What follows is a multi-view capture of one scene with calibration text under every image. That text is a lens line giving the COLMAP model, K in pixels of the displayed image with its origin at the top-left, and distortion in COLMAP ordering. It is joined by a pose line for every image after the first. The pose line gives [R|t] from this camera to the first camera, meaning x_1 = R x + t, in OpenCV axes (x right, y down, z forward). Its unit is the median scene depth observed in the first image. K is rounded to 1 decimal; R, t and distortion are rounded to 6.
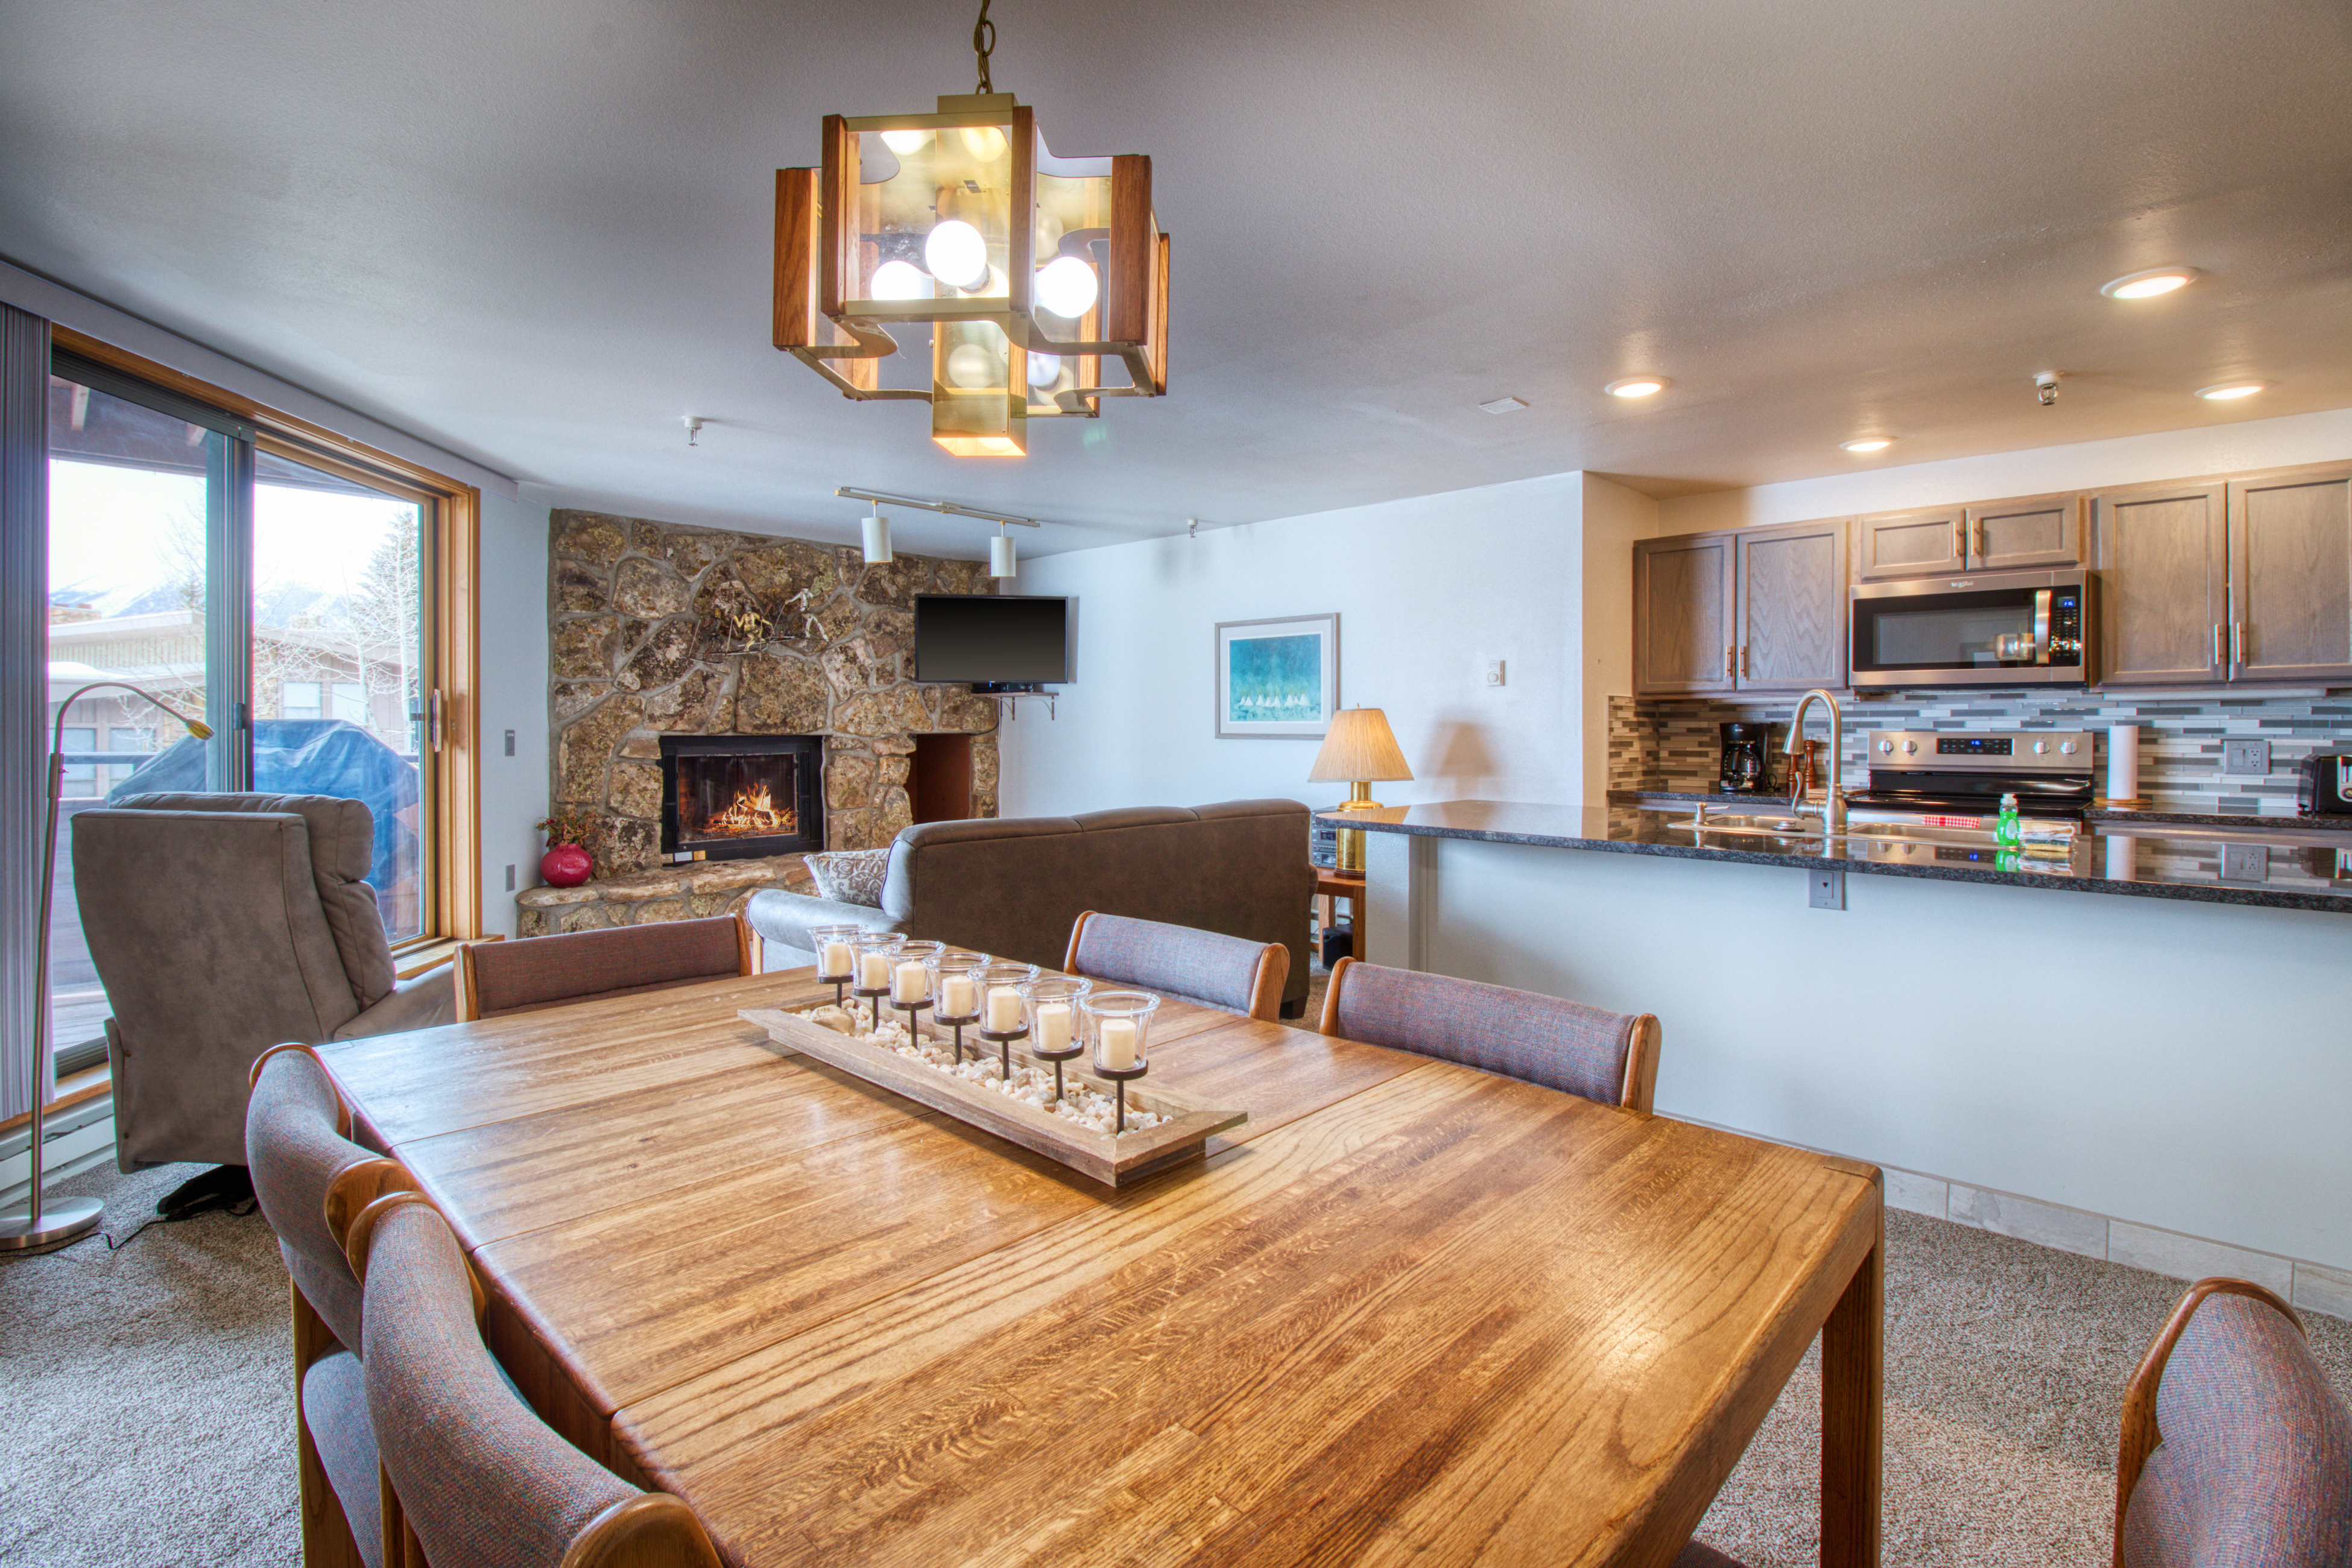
lens RADIAL K [[1106.1, 0, 1179.2], [0, 1106.1, 742.8], [0, 0, 1]] dist [0.000138, -0.011877]
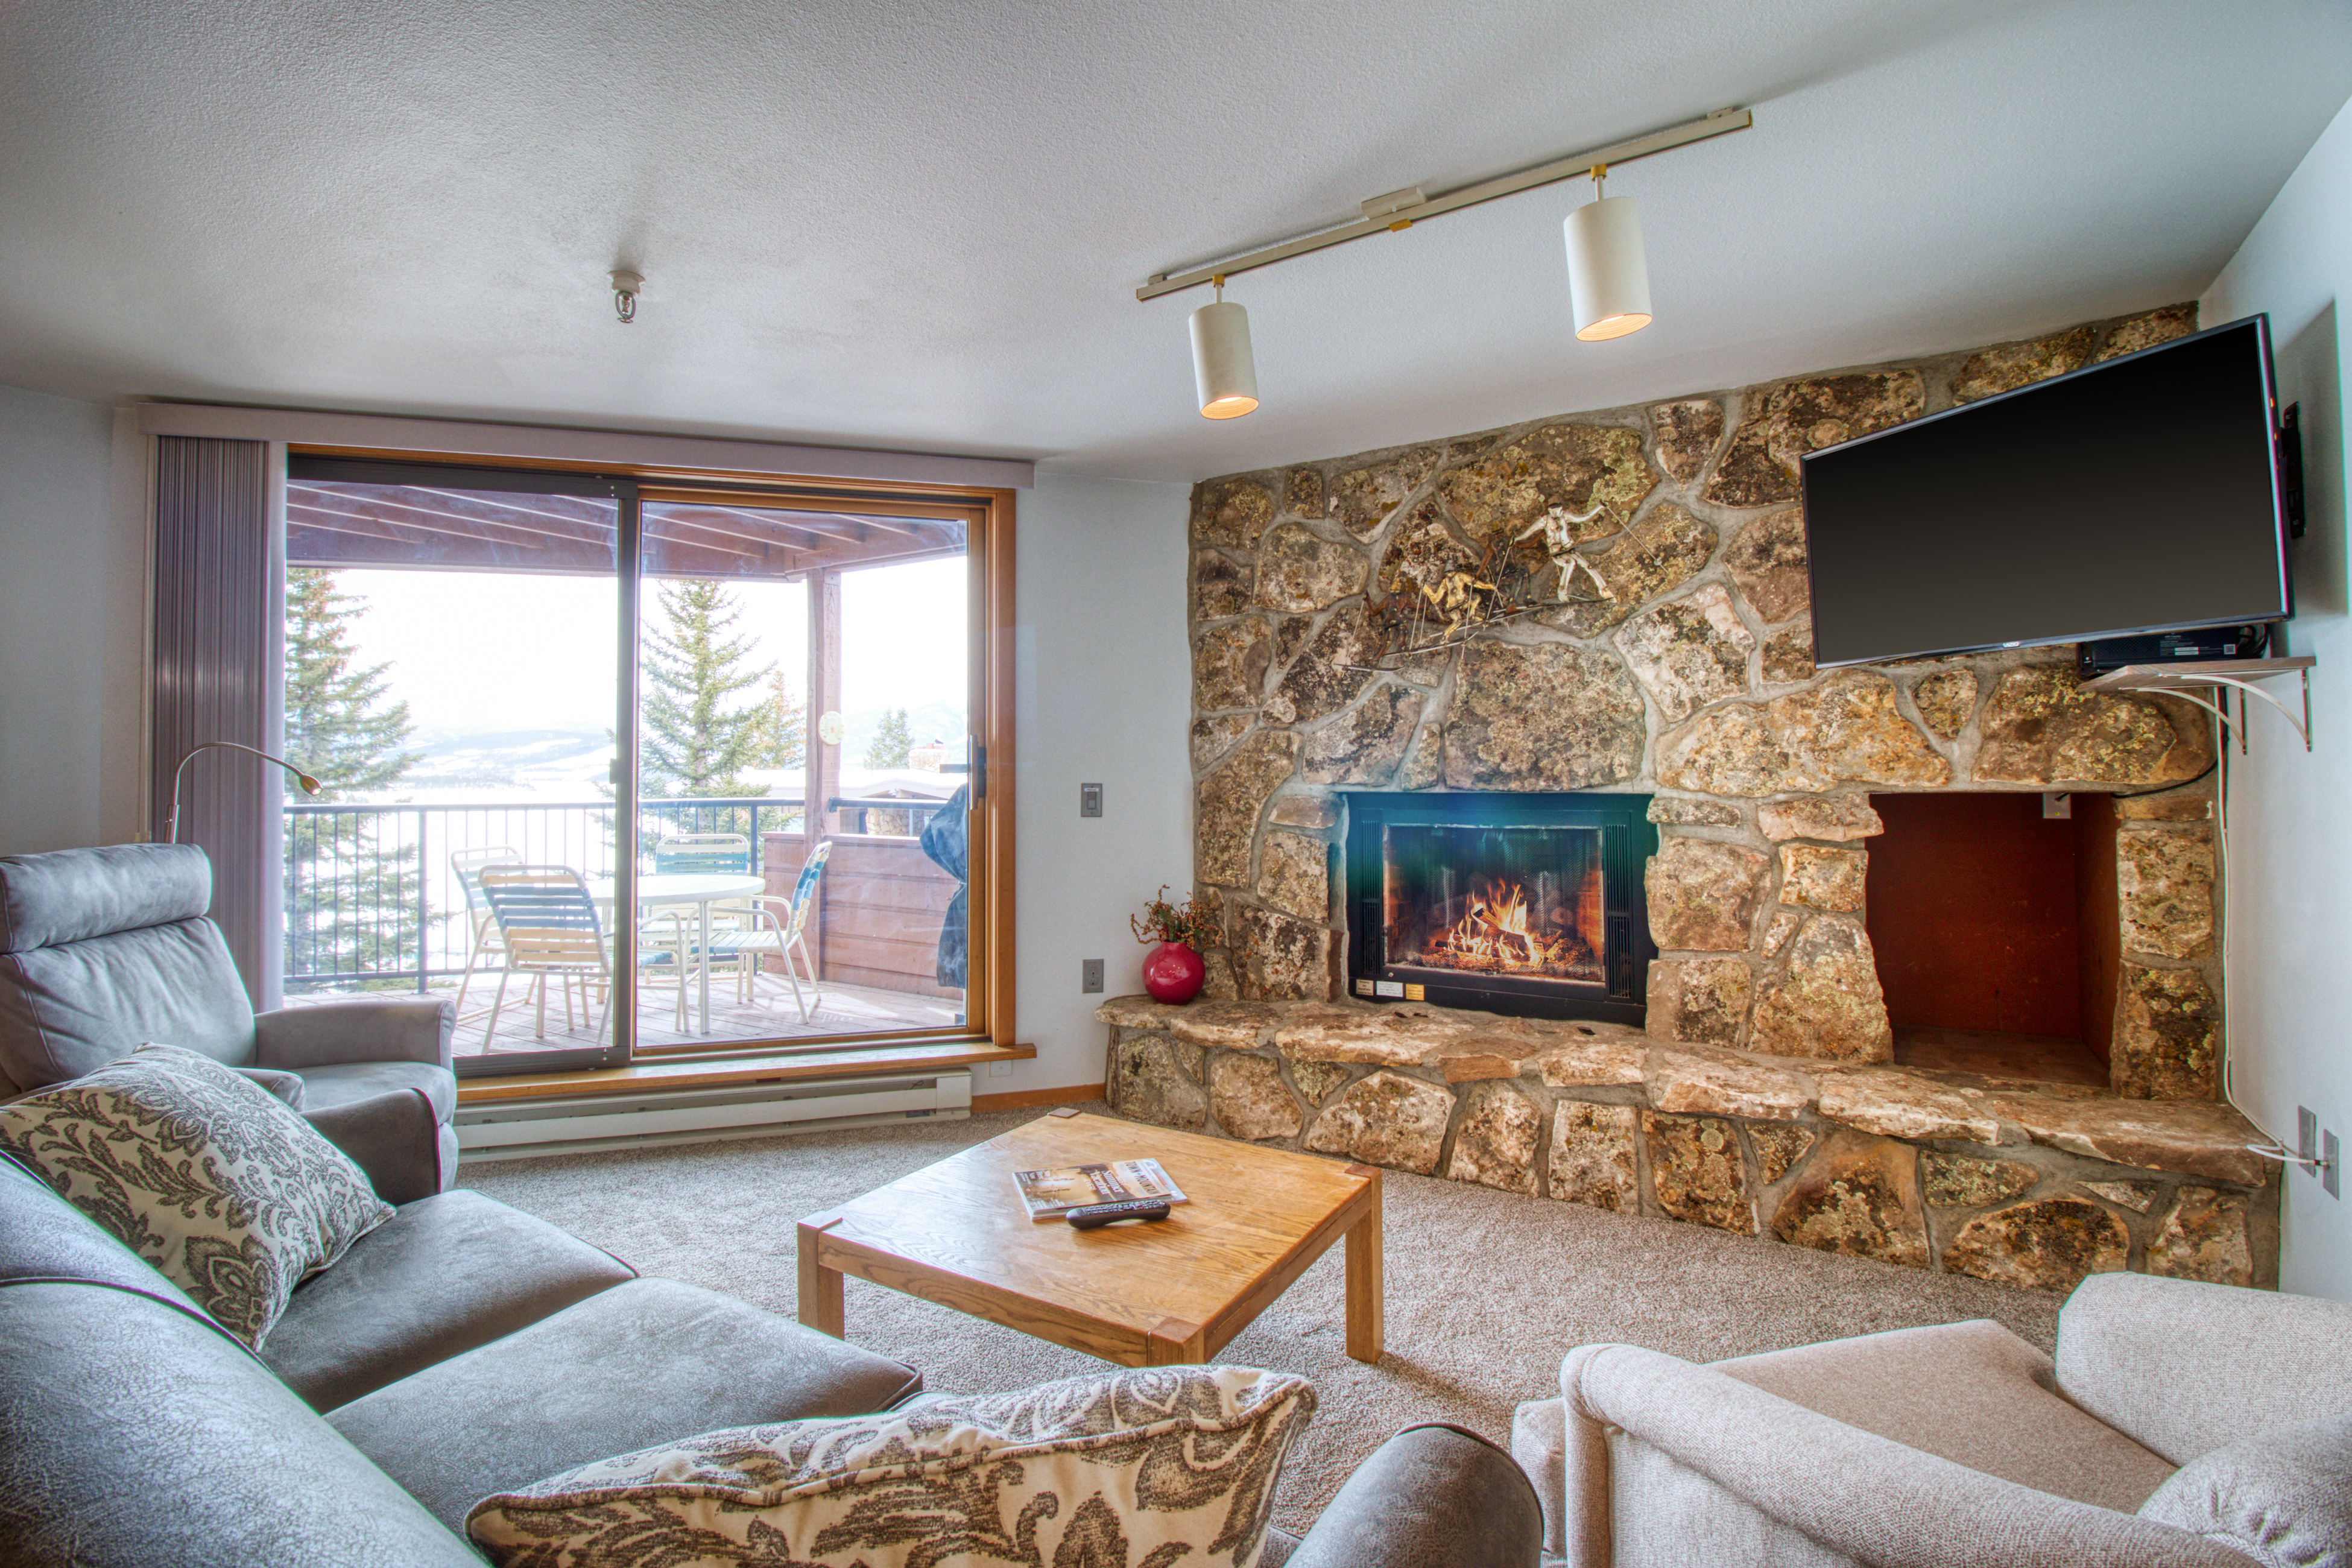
lens RADIAL K [[1106.1, 0, 1179.2], [0, 1106.1, 742.8], [0, 0, 1]] dist [0.000138, -0.011877]
pose [[0.172515, -0.031199, -0.984513, 0.141880], [-0.008397, 0.999415, -0.033143, -0.012594], [0.984971, 0.013985, 0.172152, 0.782078]]
